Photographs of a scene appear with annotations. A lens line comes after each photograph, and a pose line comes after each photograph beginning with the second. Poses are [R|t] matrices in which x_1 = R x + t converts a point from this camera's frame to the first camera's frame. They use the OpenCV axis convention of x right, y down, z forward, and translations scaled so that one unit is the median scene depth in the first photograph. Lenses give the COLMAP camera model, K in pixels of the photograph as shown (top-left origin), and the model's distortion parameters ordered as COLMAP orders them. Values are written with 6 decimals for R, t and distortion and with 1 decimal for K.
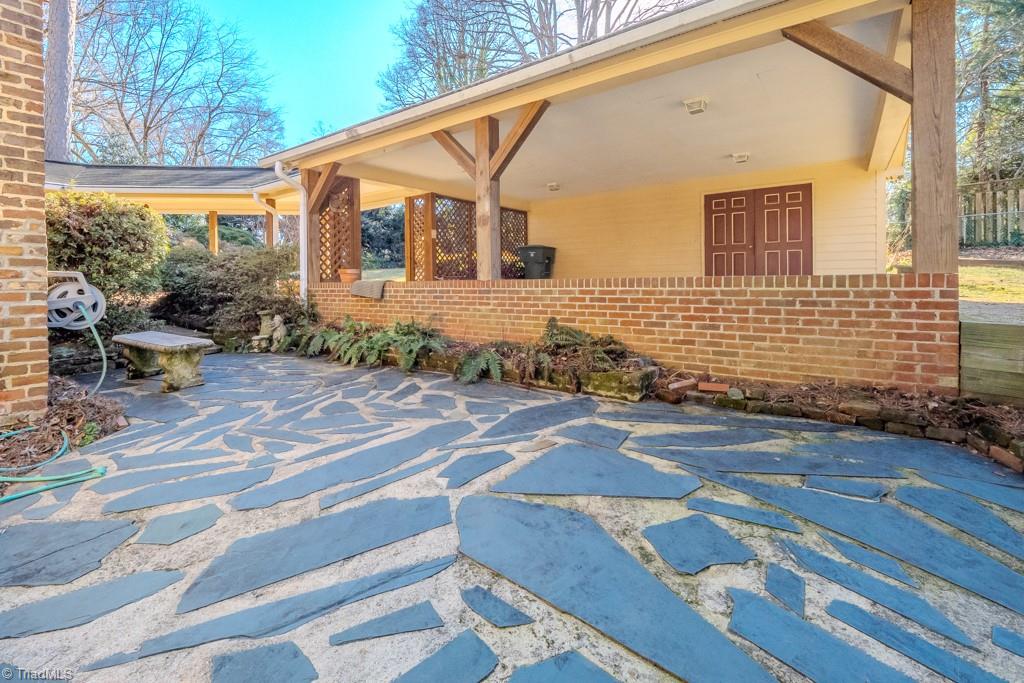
lens RADIAL K [[443.8, 0, 510.8], [0, 443.8, 291.9], [0, 0, 1]] dist [-0.001122, -0.000365]
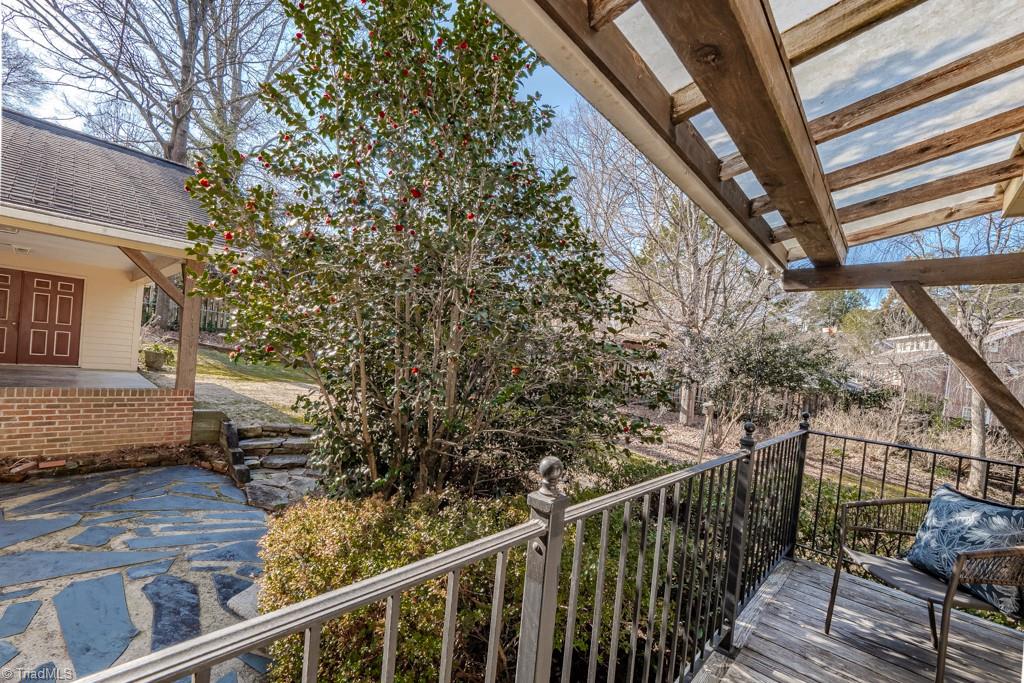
lens RADIAL K [[437.3, 0, 510.2], [0, 437.3, 358.8], [0, 0, 1]] dist [-0.001515, 0.000194]
pose [[0.099793, 0.003345, 0.995003, -0.957606], [-0.090342, 0.995894, 0.005713, -0.322624], [-0.990898, -0.090461, 0.099685, -0.736609]]
